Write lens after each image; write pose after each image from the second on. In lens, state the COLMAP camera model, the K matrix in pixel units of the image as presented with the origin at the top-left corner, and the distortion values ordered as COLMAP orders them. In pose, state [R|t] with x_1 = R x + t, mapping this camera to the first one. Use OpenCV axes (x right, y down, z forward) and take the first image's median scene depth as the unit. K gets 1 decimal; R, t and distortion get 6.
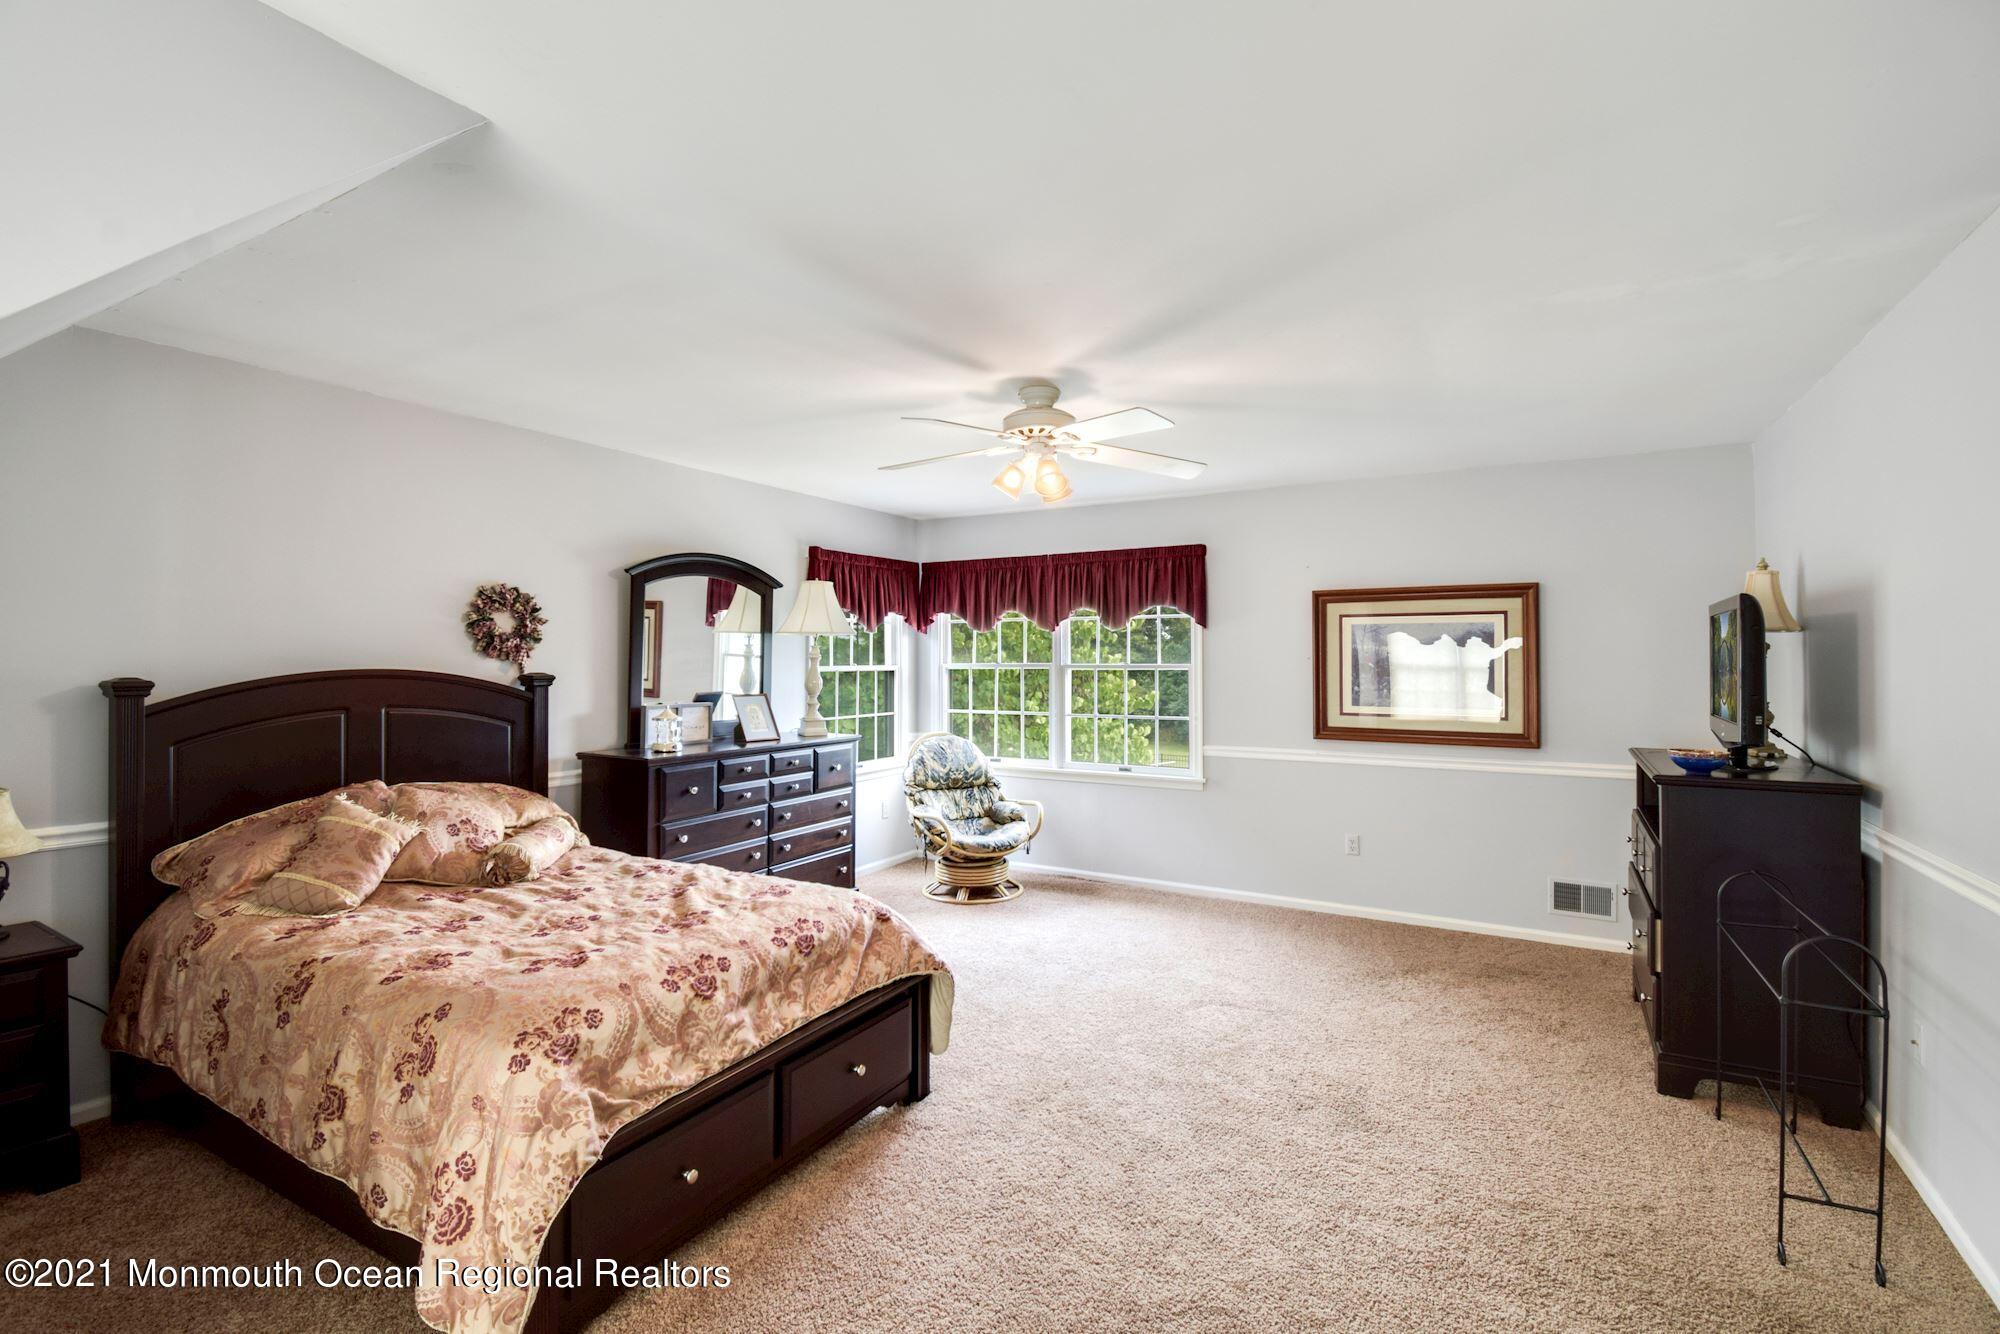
lens RADIAL K [[899.2, 0, 1002.2], [0, 899.2, 655.6], [0, 0, 1]] dist [0.014634, -0.022619]
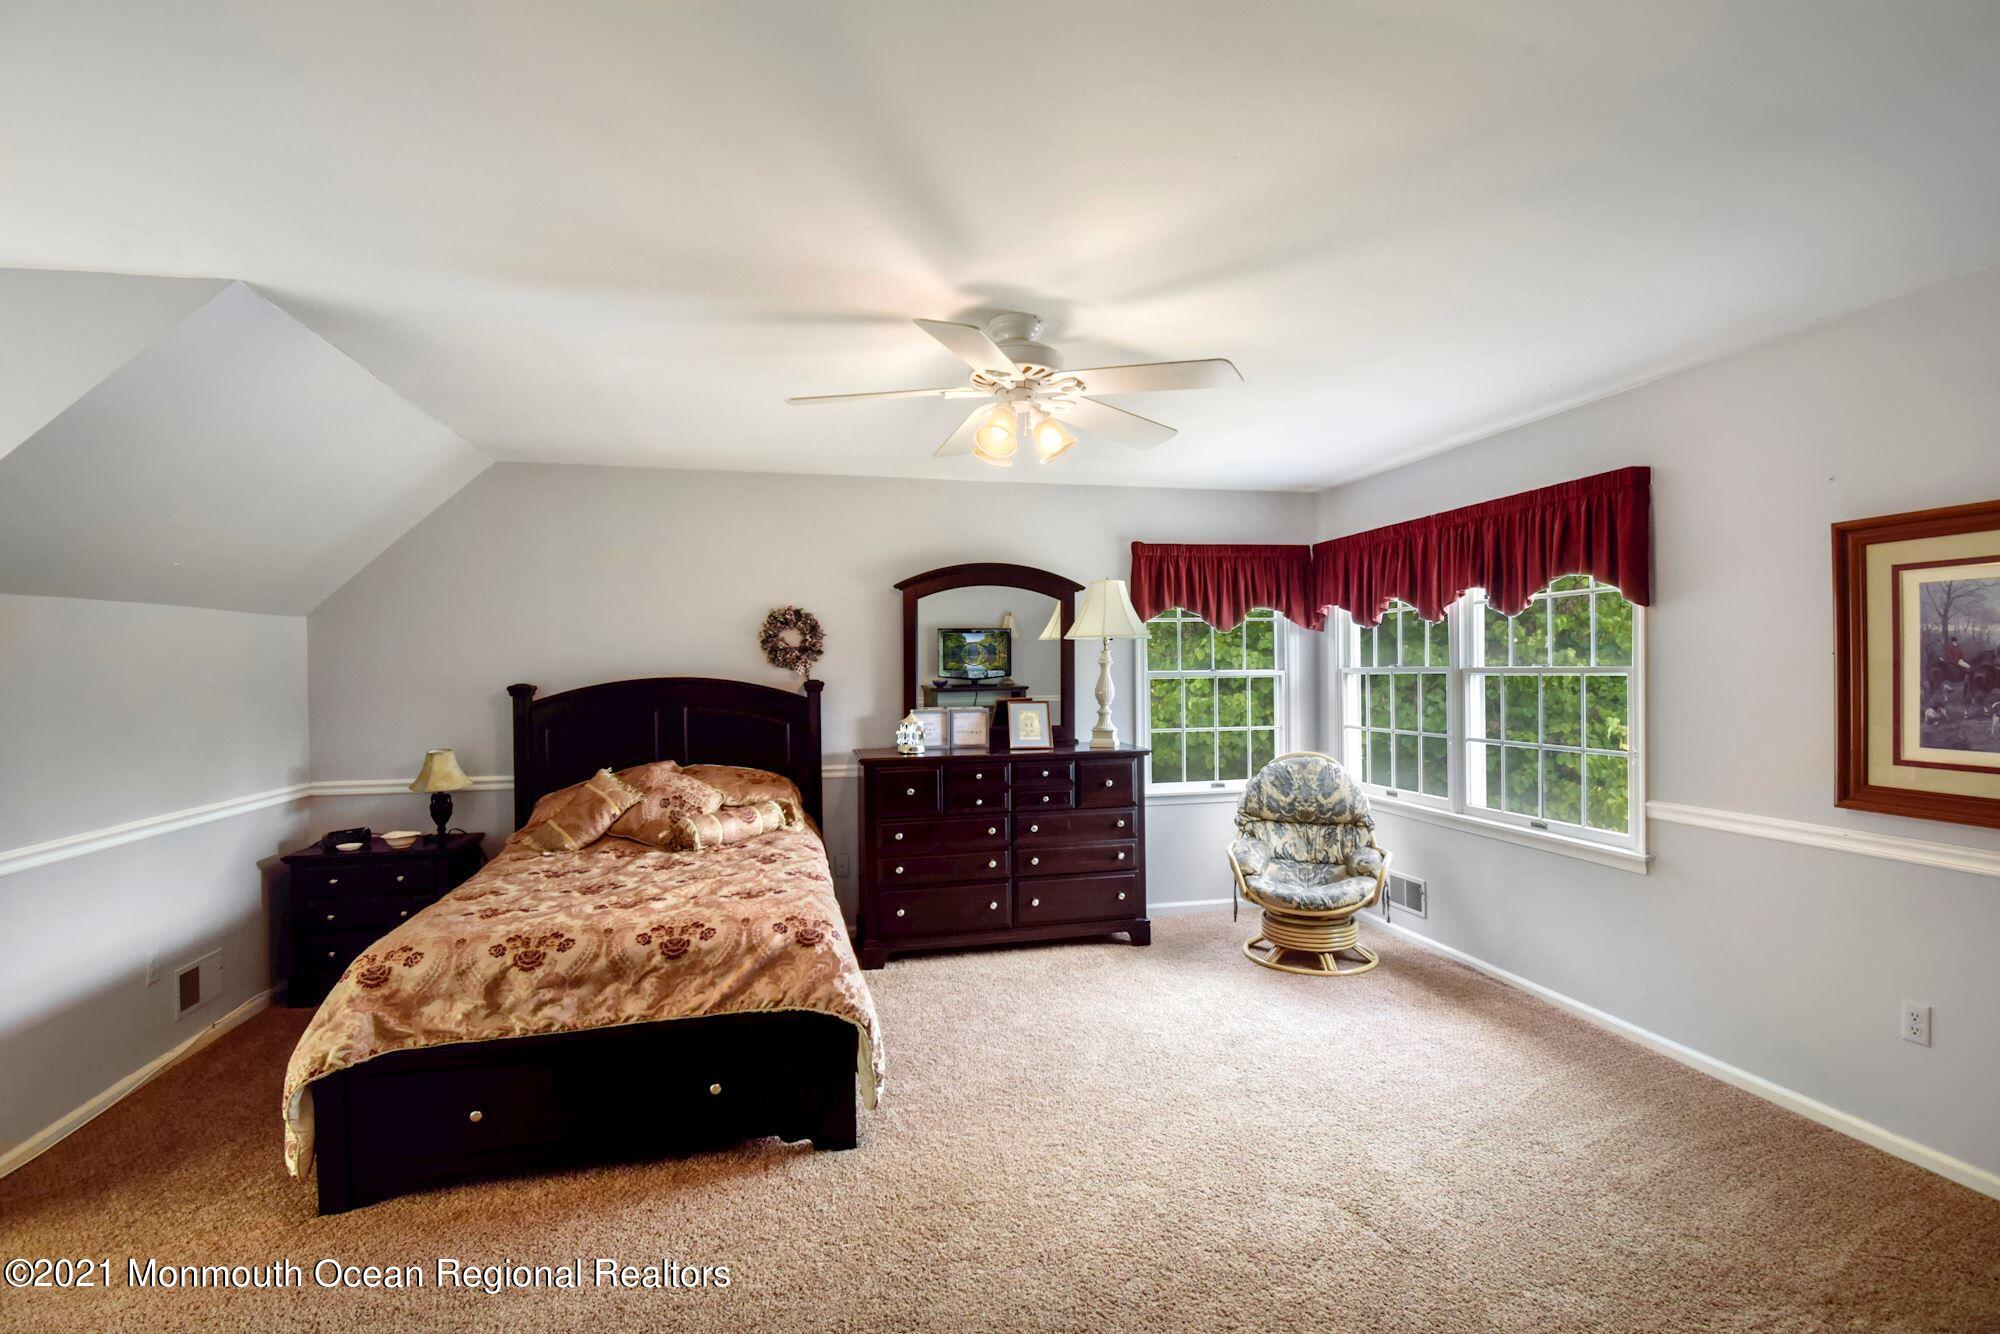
lens RADIAL K [[891.7, 0, 995.3], [0, 891.7, 677.7], [0, 0, 1]] dist [0.011194, -0.021918]
pose [[0.682861, -0.000314, -0.730549, 0.384257], [0.014985, 0.999796, 0.013577, 0.003127], [0.730395, -0.020218, 0.682726, 0.289860]]
